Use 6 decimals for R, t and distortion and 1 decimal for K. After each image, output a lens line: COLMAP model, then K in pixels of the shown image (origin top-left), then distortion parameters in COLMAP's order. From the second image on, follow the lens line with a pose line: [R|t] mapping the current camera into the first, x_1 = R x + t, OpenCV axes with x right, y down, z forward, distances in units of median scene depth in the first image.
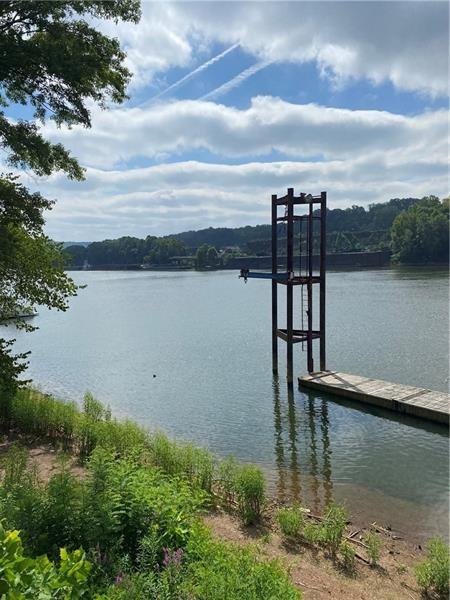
lens RADIAL K [[467.5, 0, 216.8], [0, 467.5, 302.1], [0, 0, 1]] dist [0.002726, -0.001588]
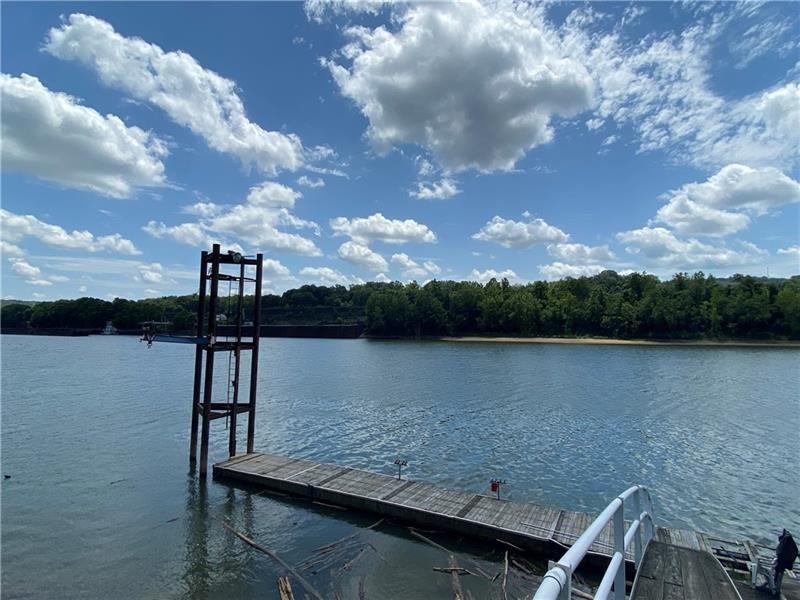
lens RADIAL K [[412.5, 0, 400.0], [0, 412.5, 300.0], [0, 0, 1]] dist [0.025428, -0.025112]
pose [[0.917414, 0.068977, 0.391910, 0.164606], [-0.001937, 0.985625, -0.168939, -0.000922], [-0.397929, 0.154228, 0.904360, 0.138190]]
